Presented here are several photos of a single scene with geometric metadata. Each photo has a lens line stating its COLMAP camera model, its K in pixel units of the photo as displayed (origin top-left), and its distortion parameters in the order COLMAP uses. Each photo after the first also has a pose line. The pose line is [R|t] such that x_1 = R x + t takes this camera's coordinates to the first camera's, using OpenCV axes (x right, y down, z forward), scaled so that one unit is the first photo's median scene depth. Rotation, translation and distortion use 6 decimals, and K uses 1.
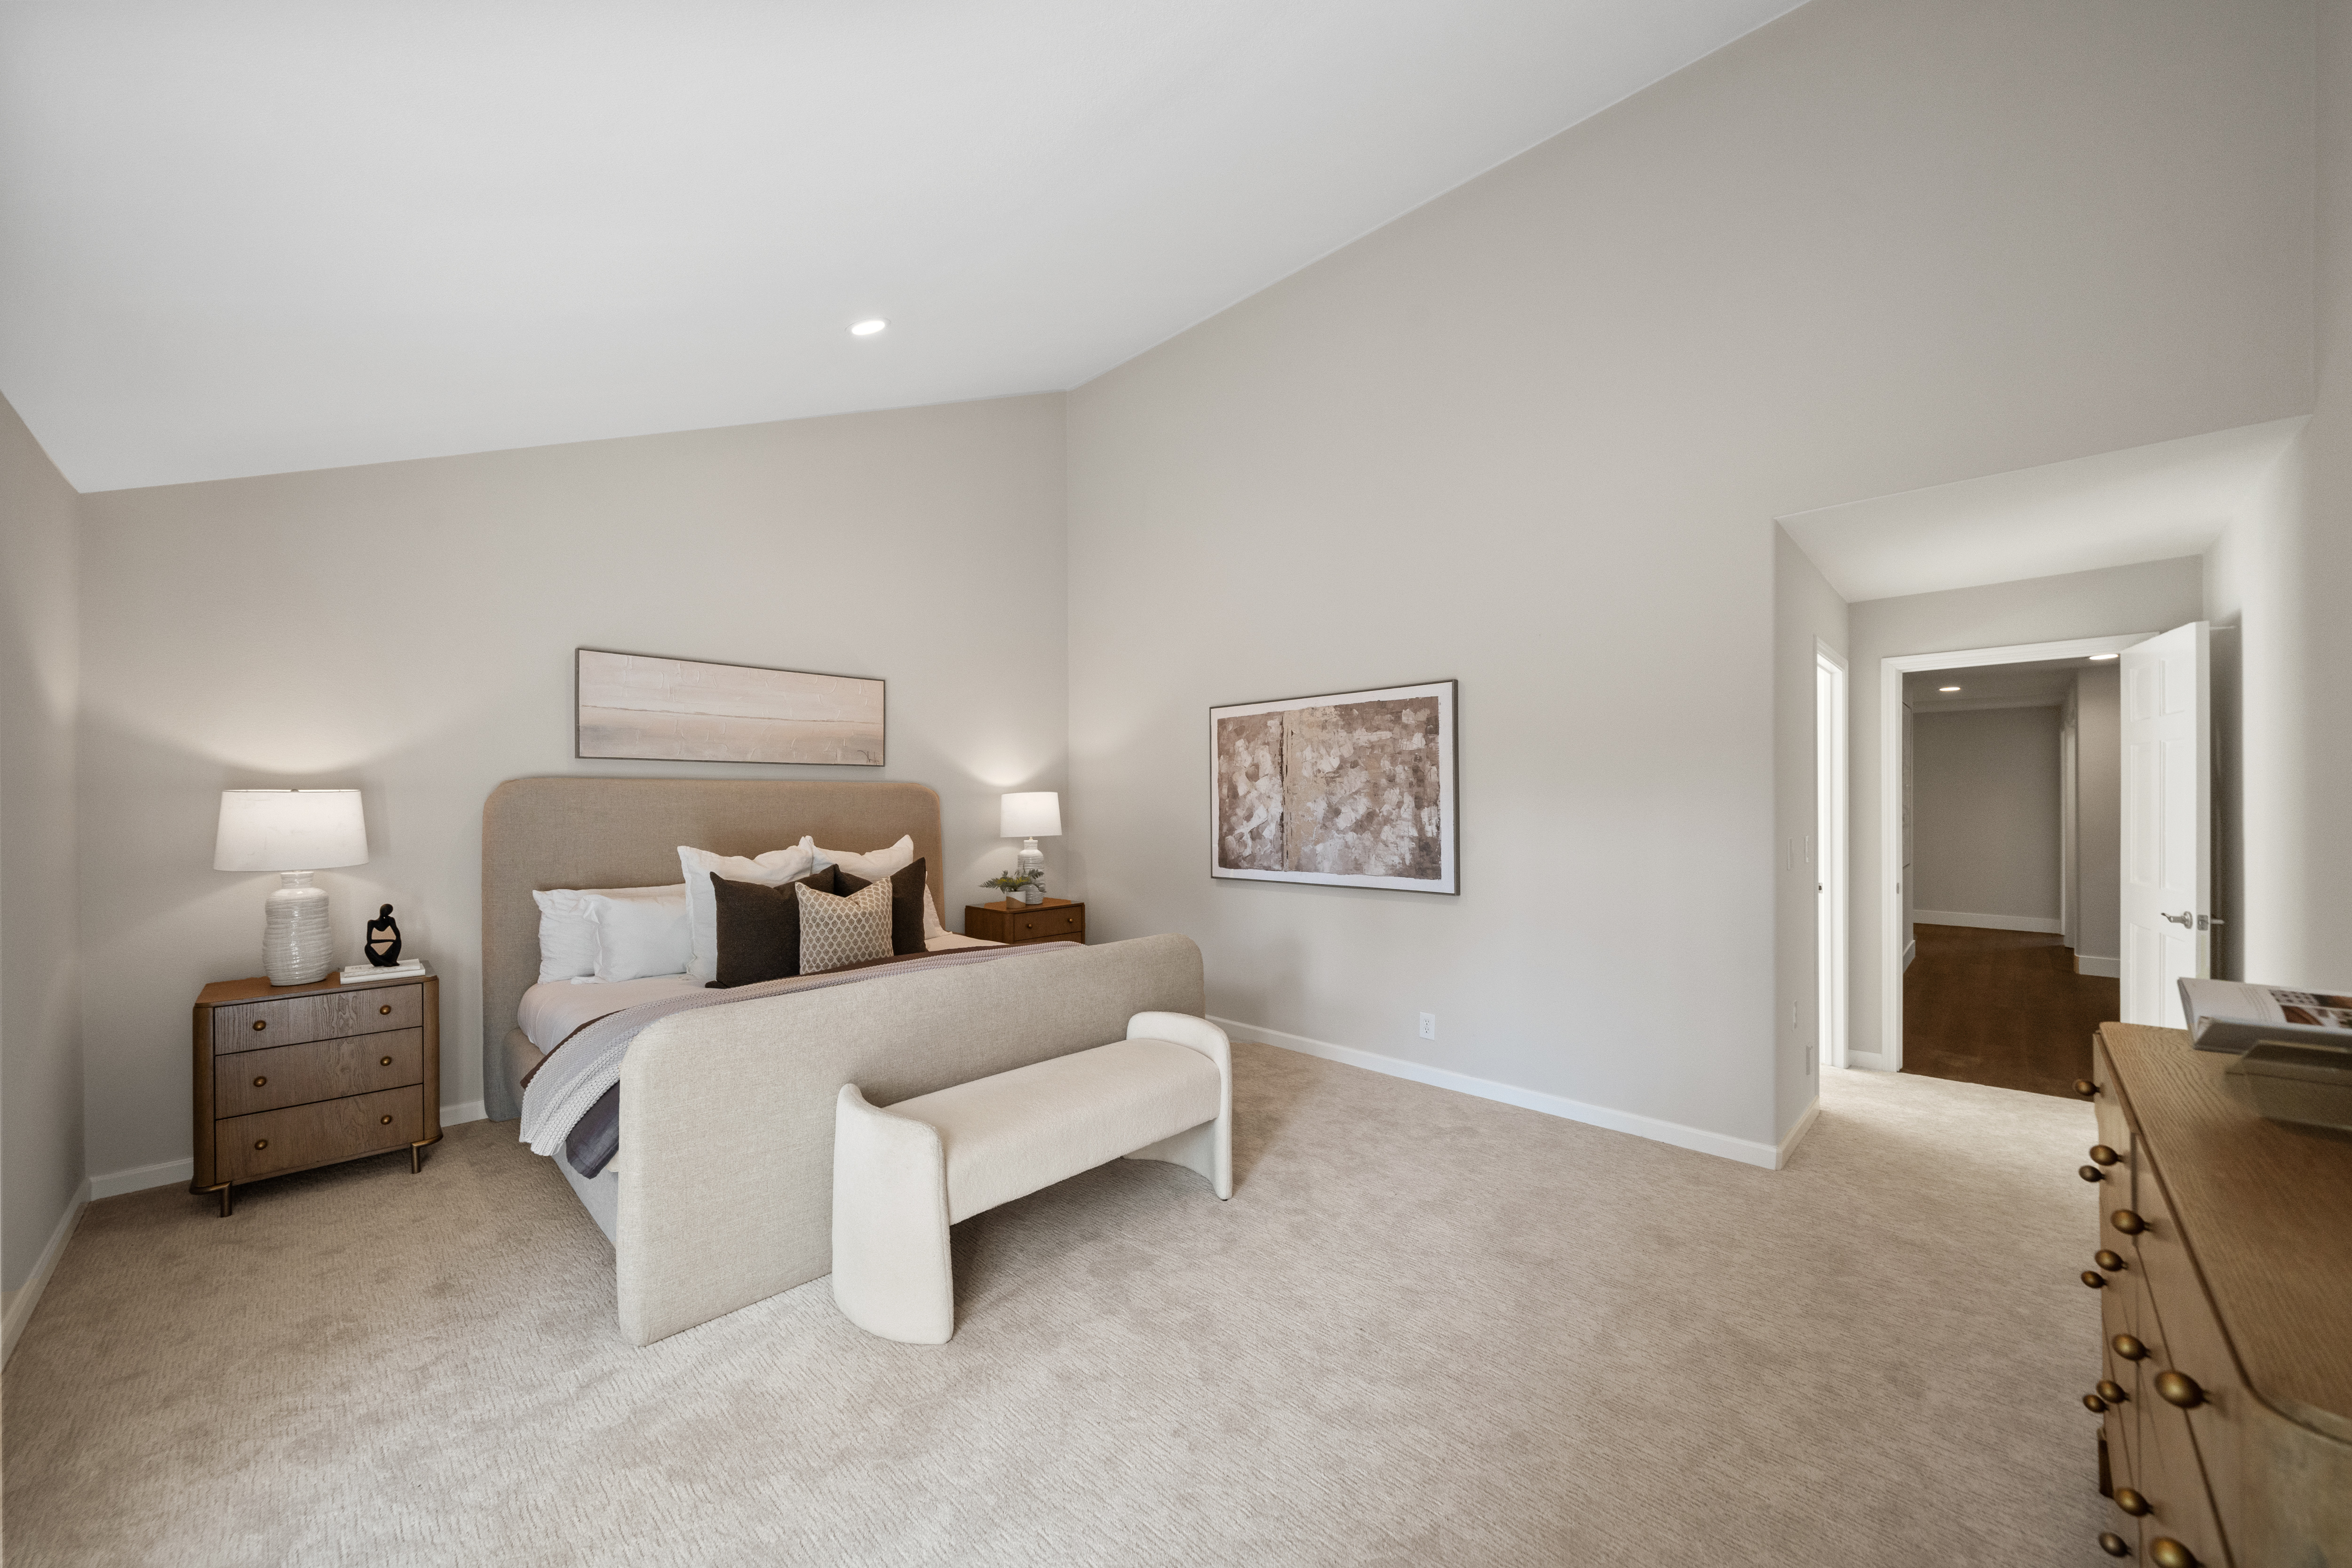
lens RADIAL K [[856.6, 0, 1157.0], [0, 856.6, 799.1], [0, 0, 1]] dist [-0.001731, -0.000123]
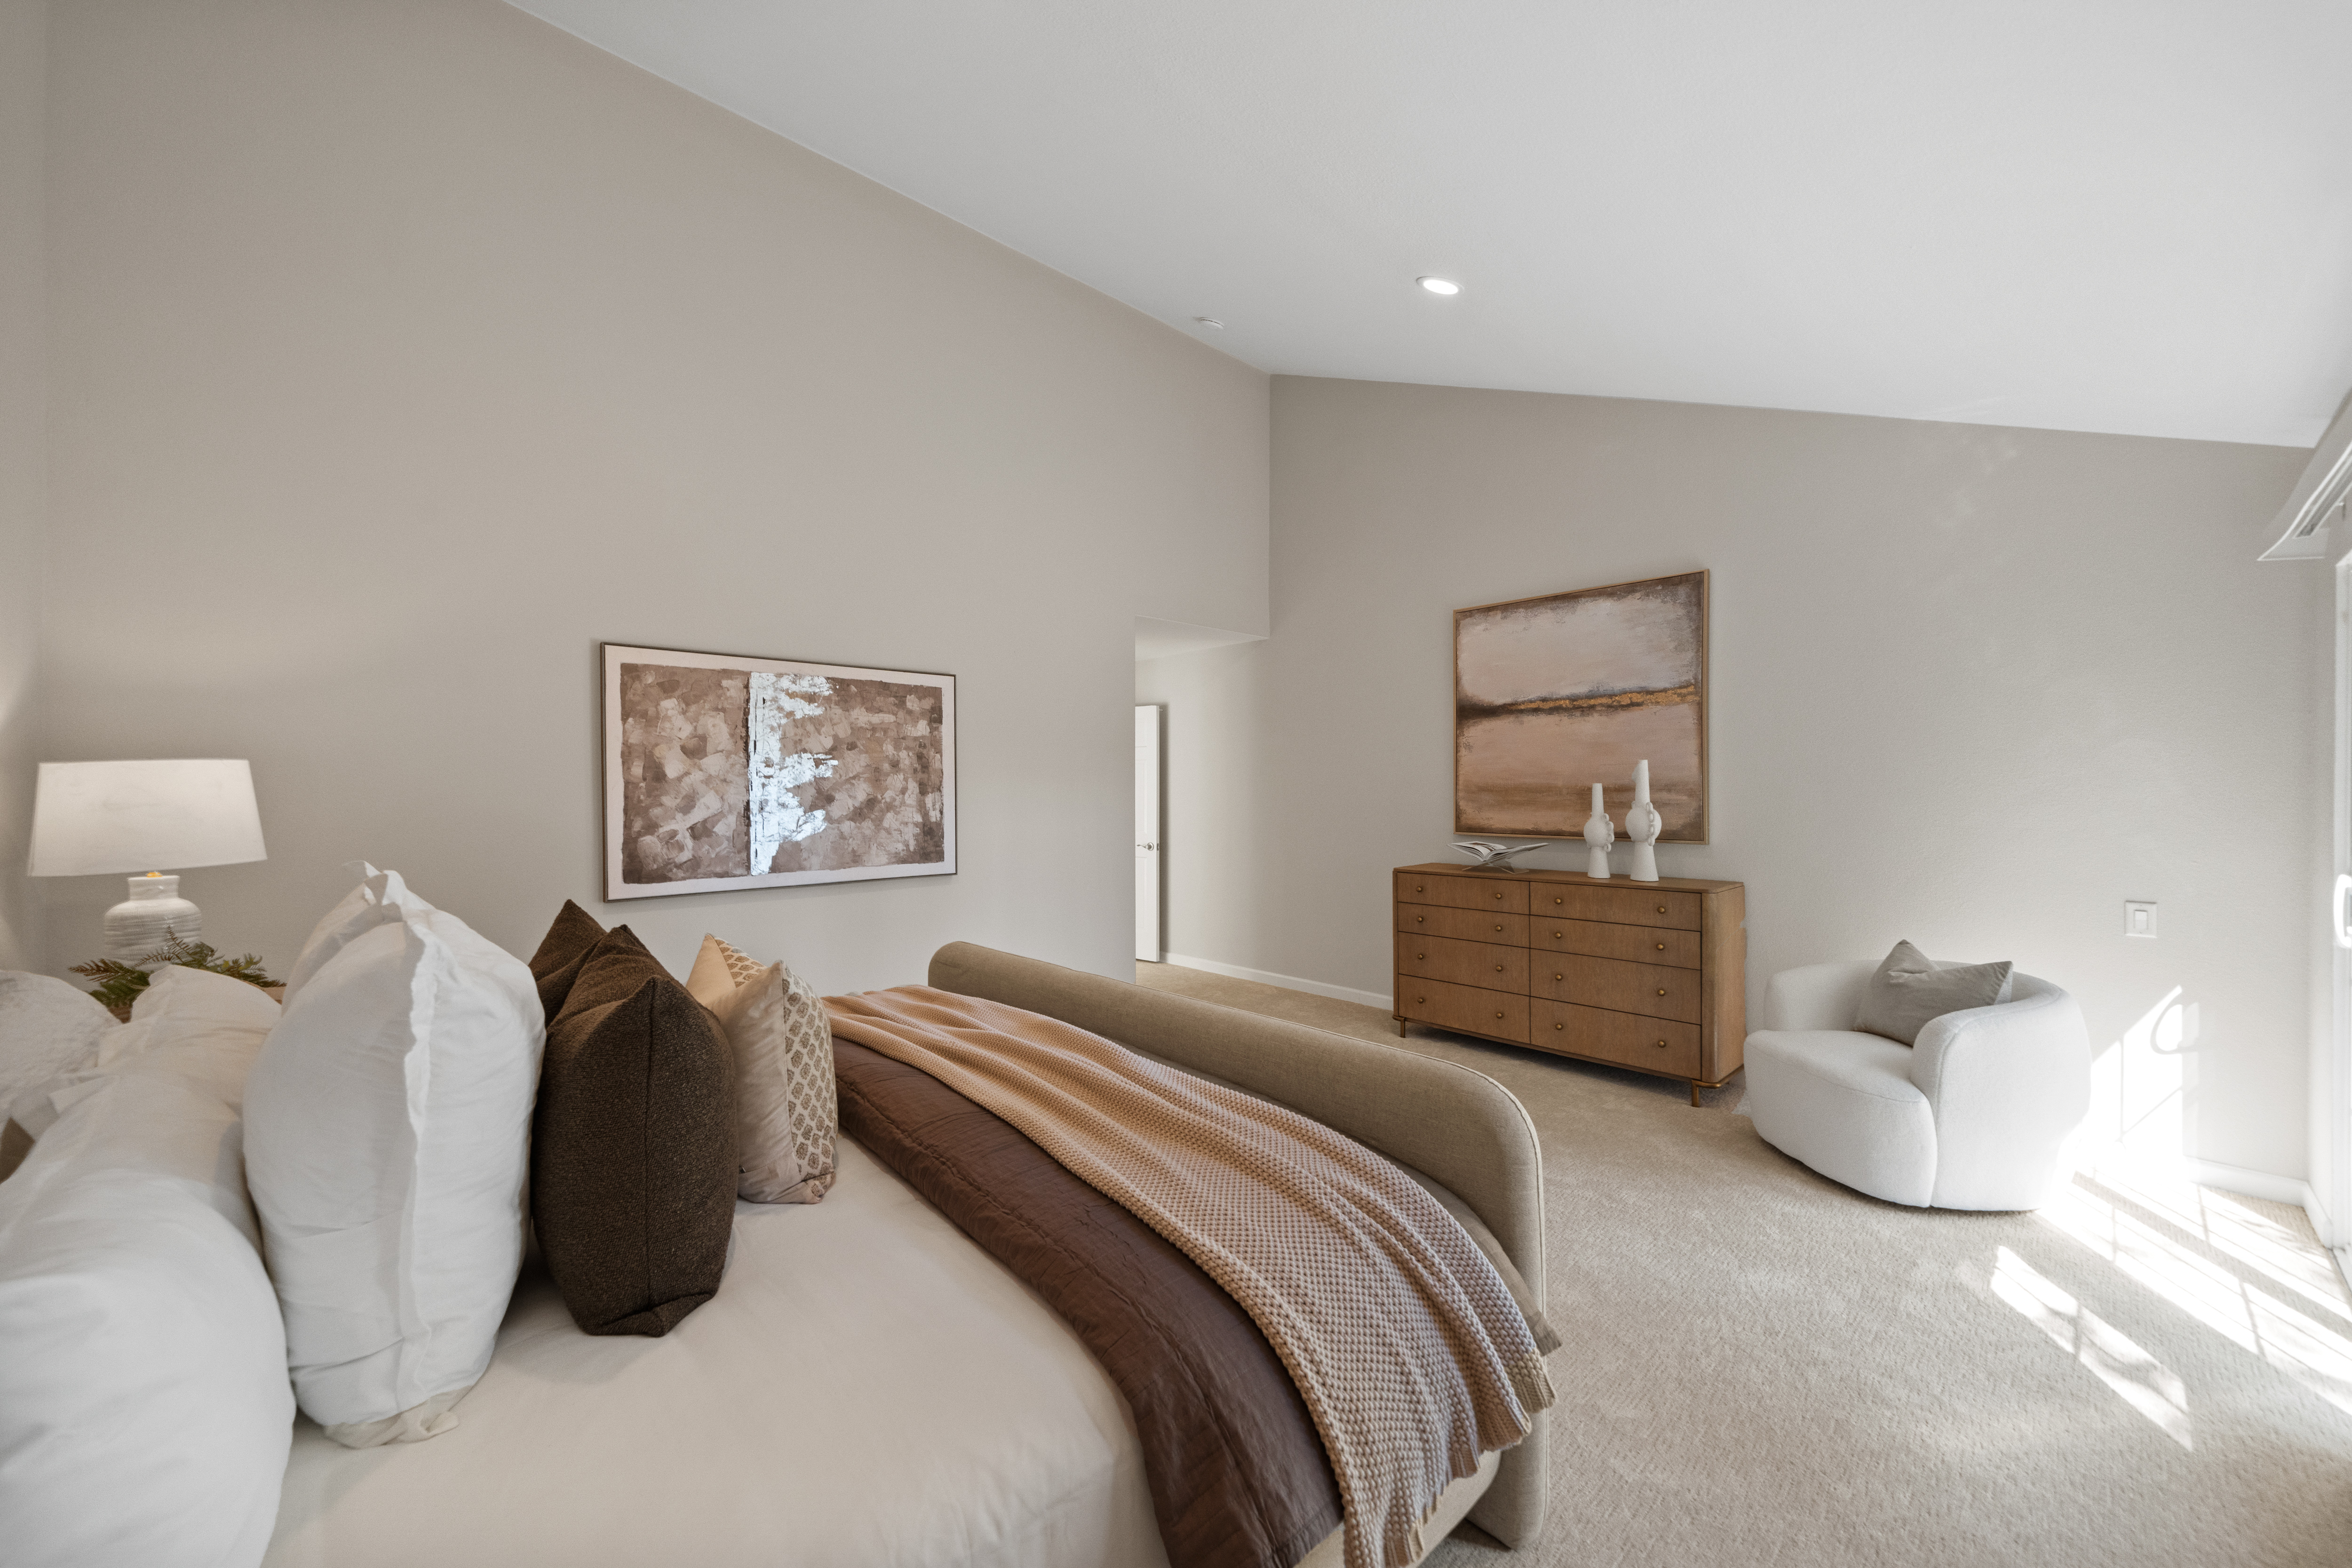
lens RADIAL K [[856.6, 0, 1157.0], [0, 856.6, 799.1], [0, 0, 1]] dist [-0.001731, -0.000123]
pose [[0.062693, -0.002604, 0.998029, -0.660781], [0.000892, 0.999996, 0.002553, 0.013517], [-0.998032, 0.000730, 0.062695, 0.626277]]
